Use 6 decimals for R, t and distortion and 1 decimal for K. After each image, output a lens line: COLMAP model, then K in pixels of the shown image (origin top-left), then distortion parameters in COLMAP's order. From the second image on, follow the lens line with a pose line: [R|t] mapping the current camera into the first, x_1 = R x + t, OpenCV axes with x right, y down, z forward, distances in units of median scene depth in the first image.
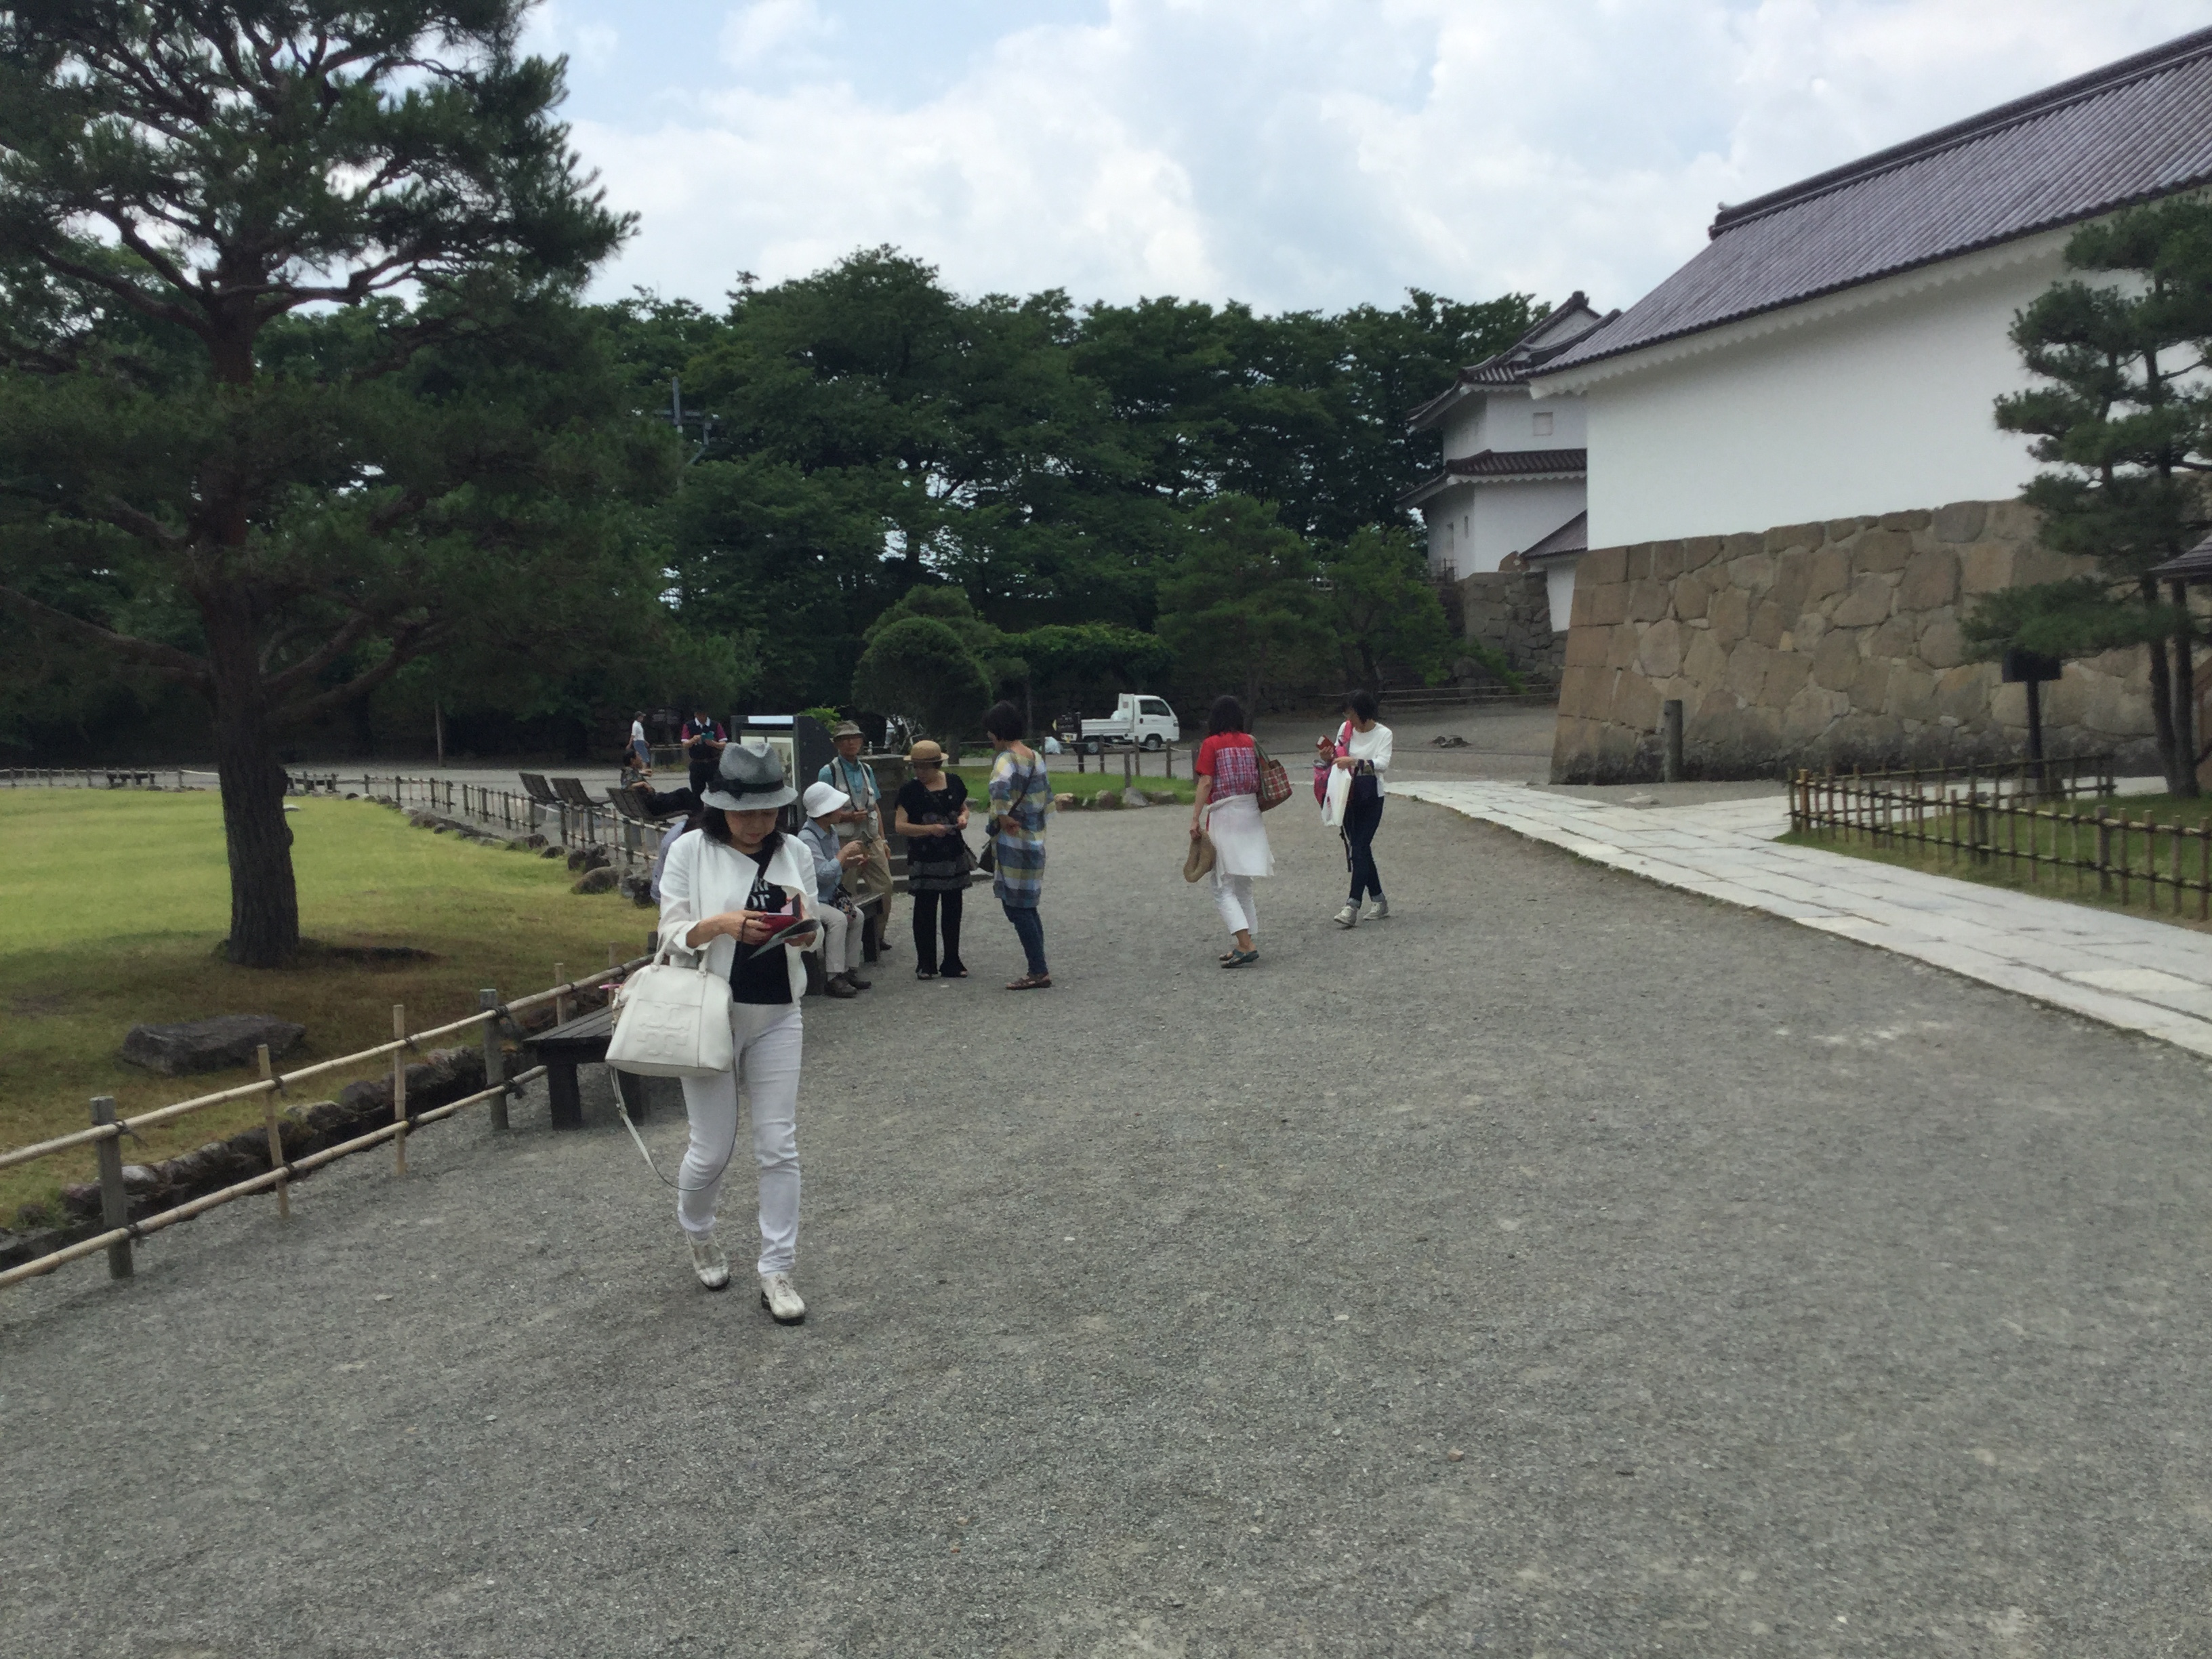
lens RADIAL K [[1993.2, 0, 1067.5], [0, 1993.2, 845.6], [0, 0, 1]] dist [0.087310, -0.204075]
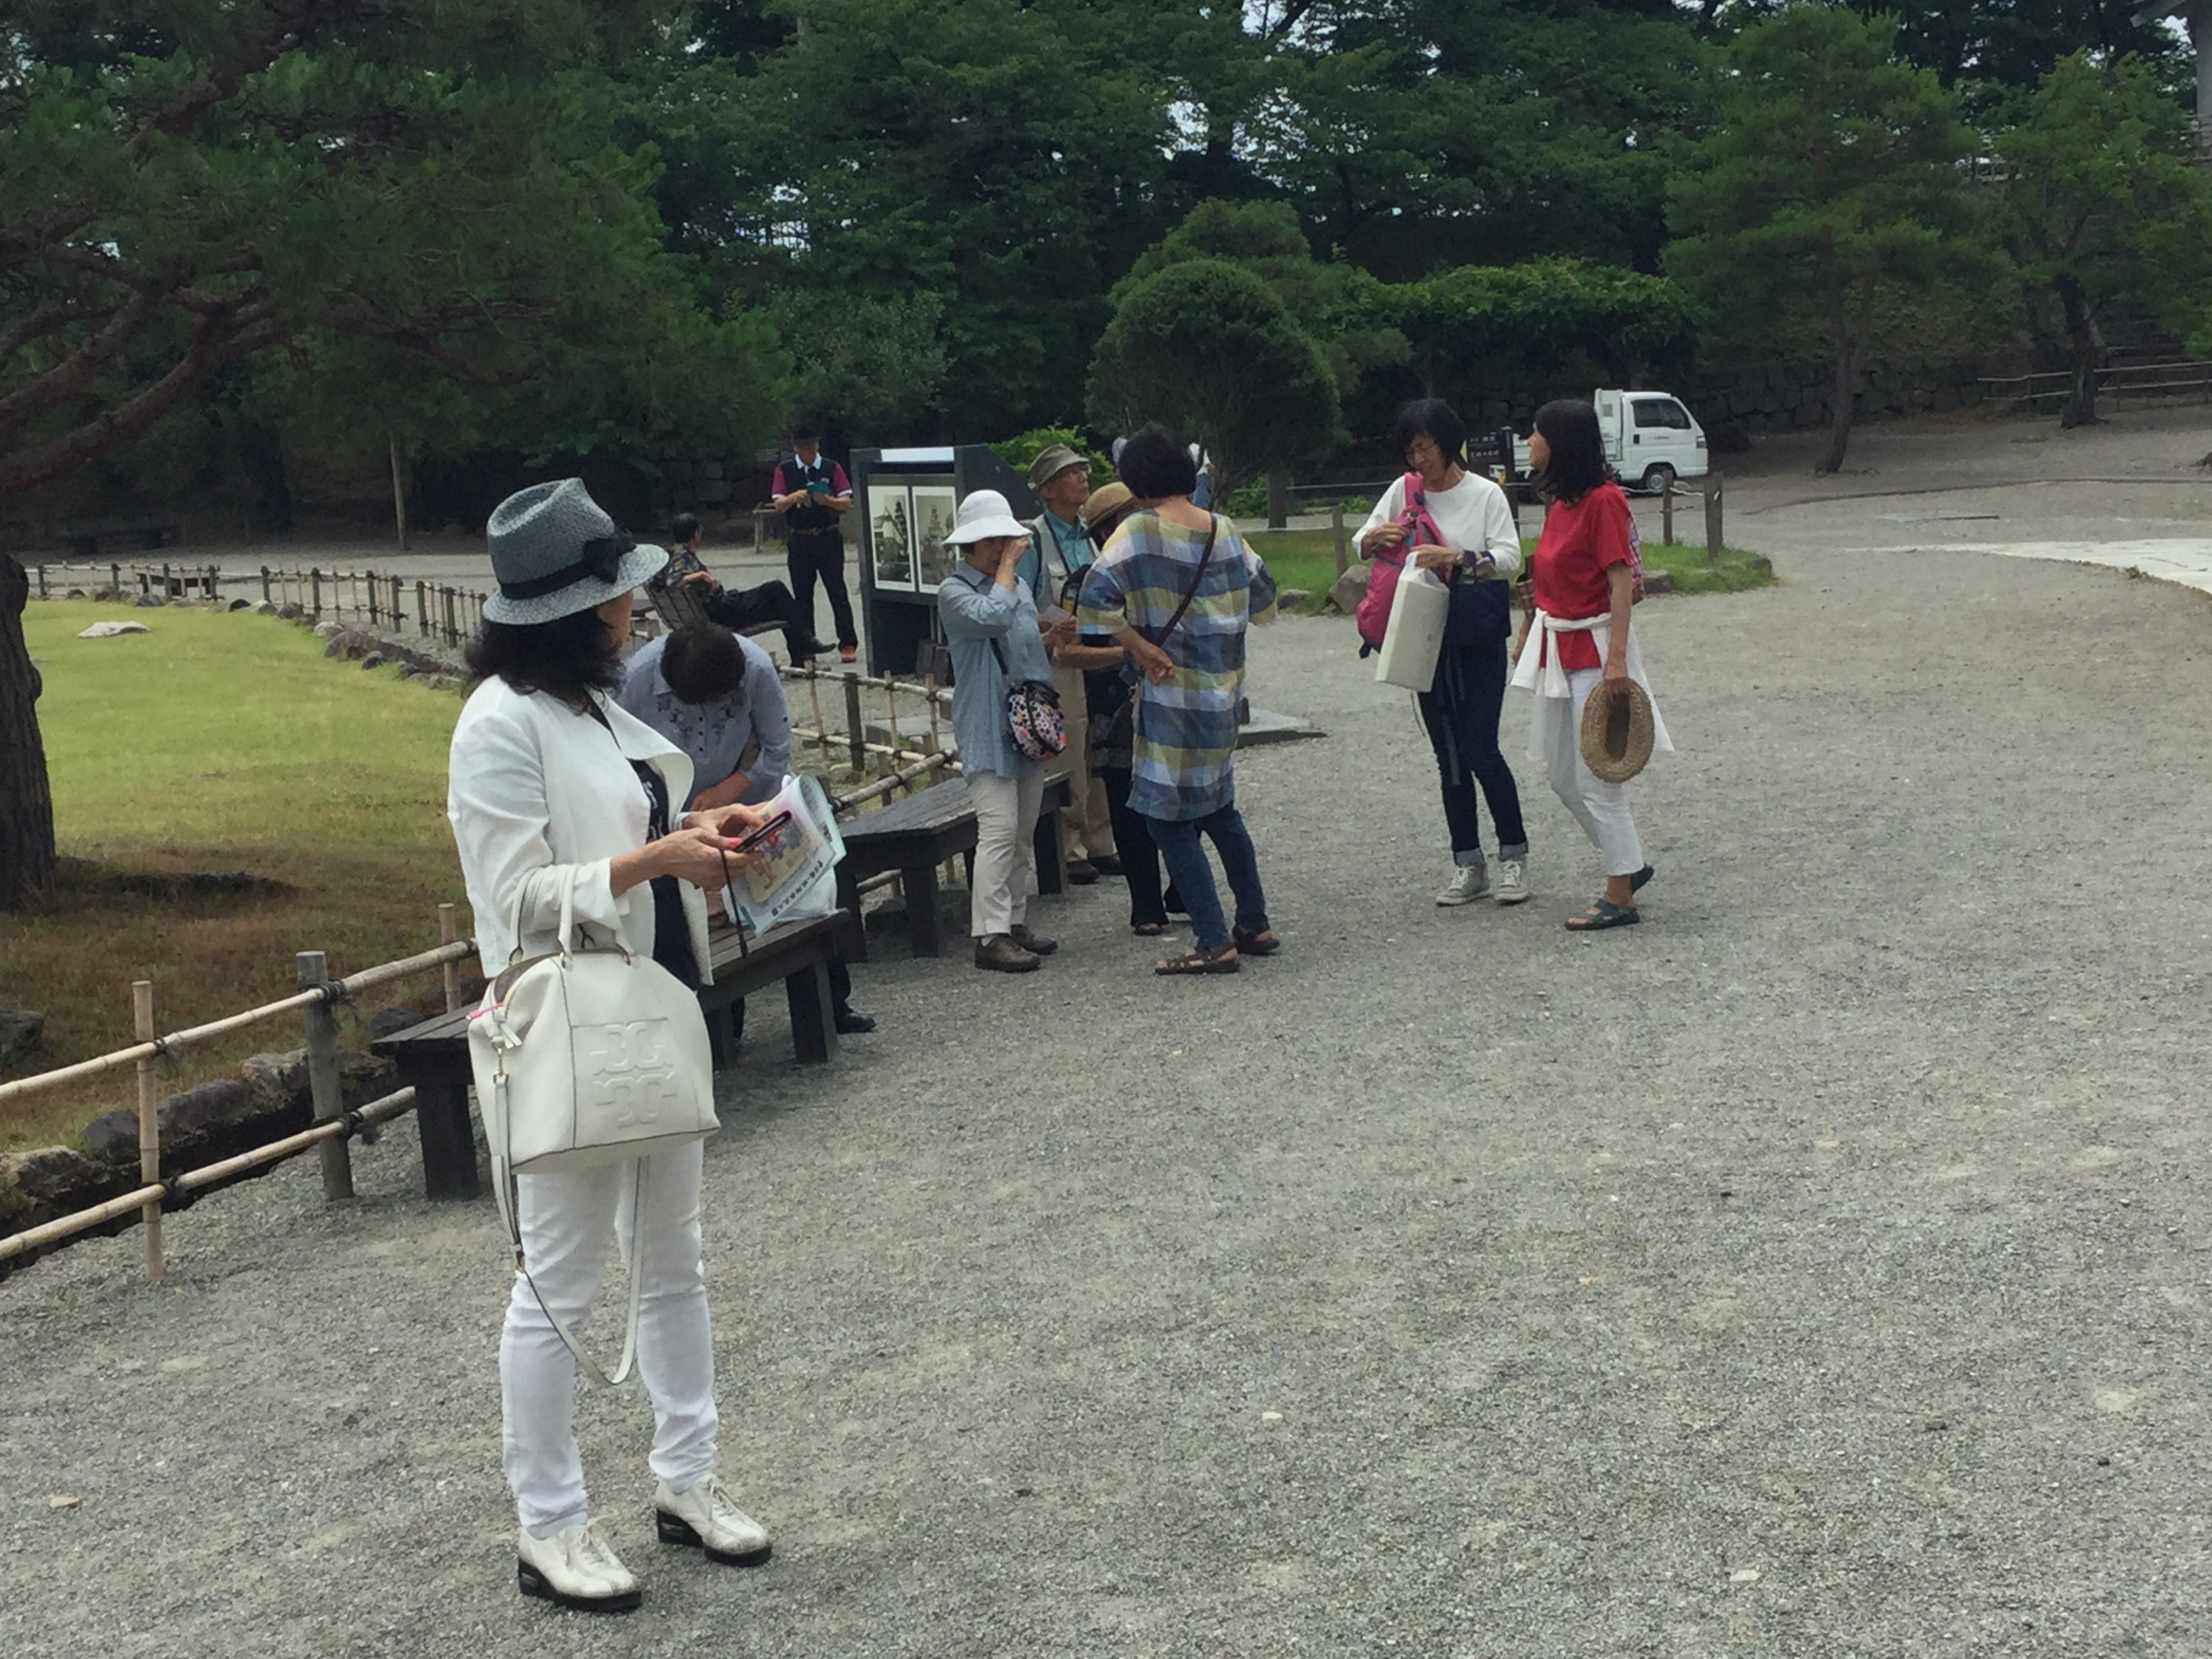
lens RADIAL K [[3572.6, 0, 1034.5], [0, 3572.6, 920.7], [0, 0, 1]] dist [0.068010, 0.000000]
pose [[0.990601, -0.006015, -0.136654, 0.007352], [0.015433, 0.997568, 0.067969, -0.000423], [0.135913, -0.069439, 0.988284, 0.004330]]
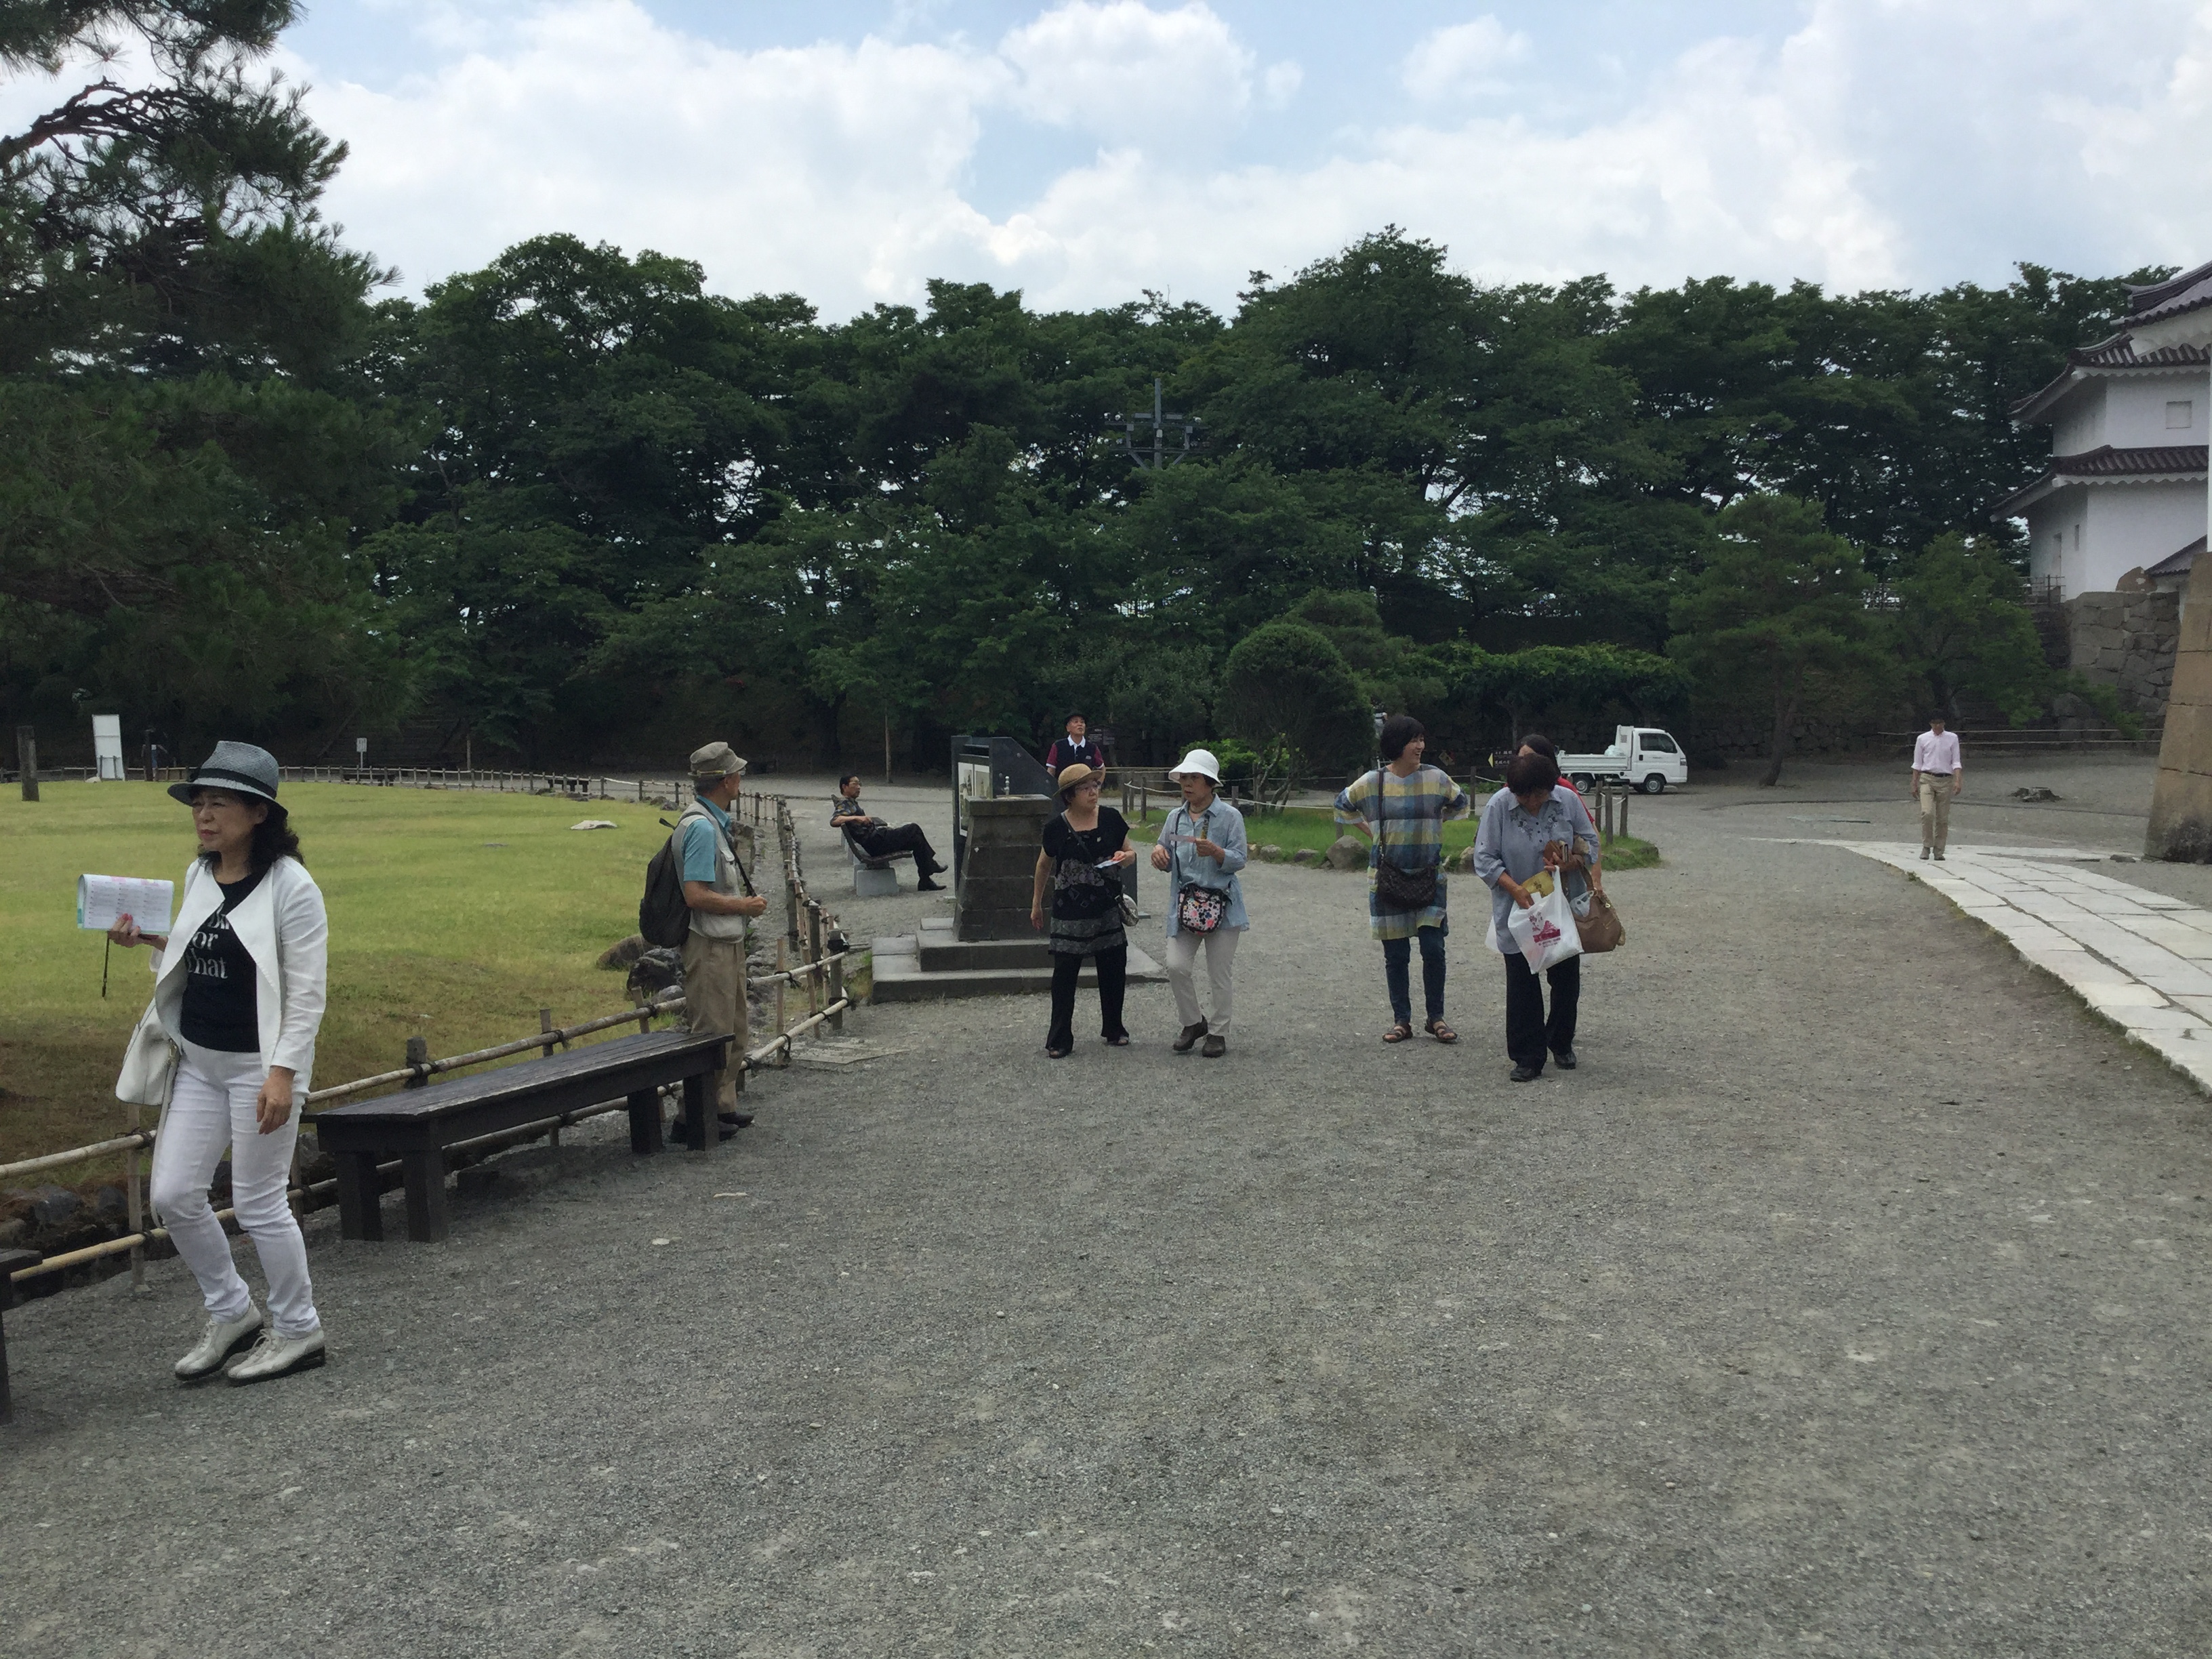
lens RADIAL K [[1993.2, 0, 1085.9], [0, 1993.2, 853.2], [0, 0, 1]] dist [0.087310, -0.204075]
pose [[0.962571, 0.044364, -0.267375, 0.039407], [-0.046698, 0.998906, -0.002375, -0.008065], [0.266978, 0.014772, 0.963590, 0.104910]]
